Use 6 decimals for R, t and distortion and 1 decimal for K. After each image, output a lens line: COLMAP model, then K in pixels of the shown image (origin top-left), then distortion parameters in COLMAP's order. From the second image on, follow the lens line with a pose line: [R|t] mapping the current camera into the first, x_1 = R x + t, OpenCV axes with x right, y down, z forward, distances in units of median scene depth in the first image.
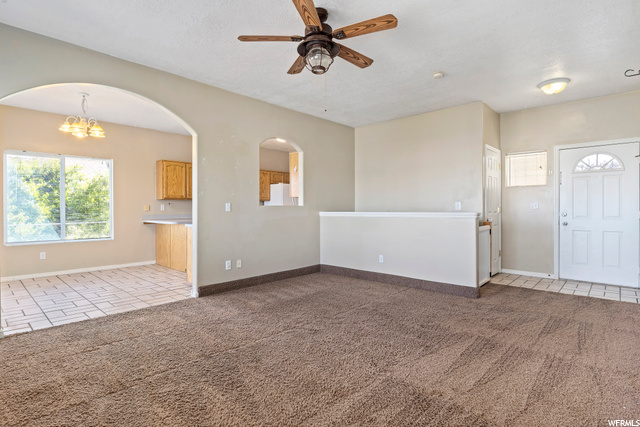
lens RADIAL K [[329.6, 0, 318.3], [0, 329.6, 206.3], [0, 0, 1]] dist [0.001175, 0.000005]
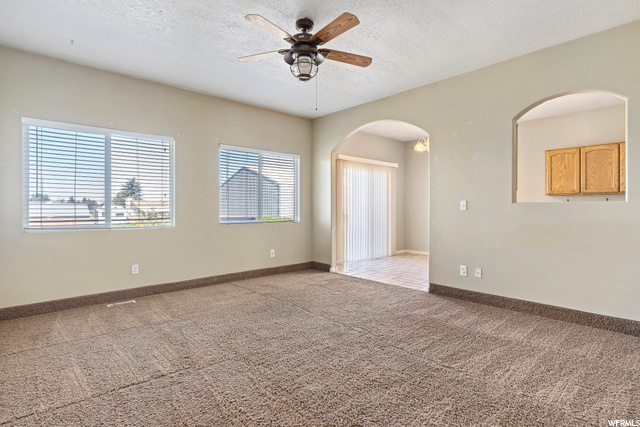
lens RADIAL K [[329.6, 0, 318.3], [0, 329.6, 206.3], [0, 0, 1]] dist [0.001175, 0.000005]
pose [[-0.072058, 0.002241, -0.997398, 0.435296], [0.009786, 0.999951, 0.001540, -0.000195], [0.997352, -0.009650, -0.072076, 0.460156]]
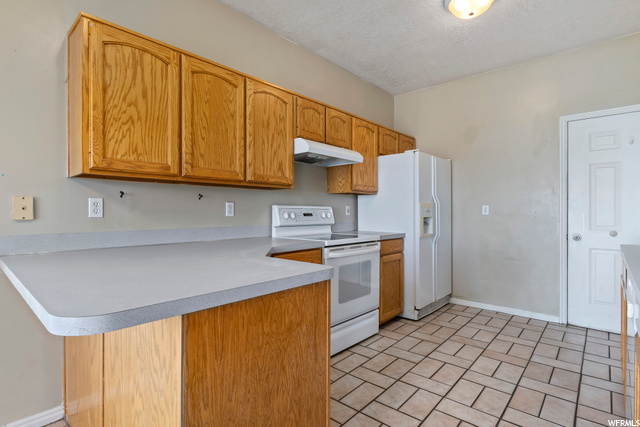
lens RADIAL K [[325.8, 0, 320.0], [0, 325.8, 213.5], [0, 0, 1]] dist [0.000461, 0.000155]
pose [[0.999383, 0.004171, 0.034879, -0.301817], [-0.004444, 0.999960, 0.007751, 0.005949], [-0.034845, -0.007901, 0.999361, 0.744006]]
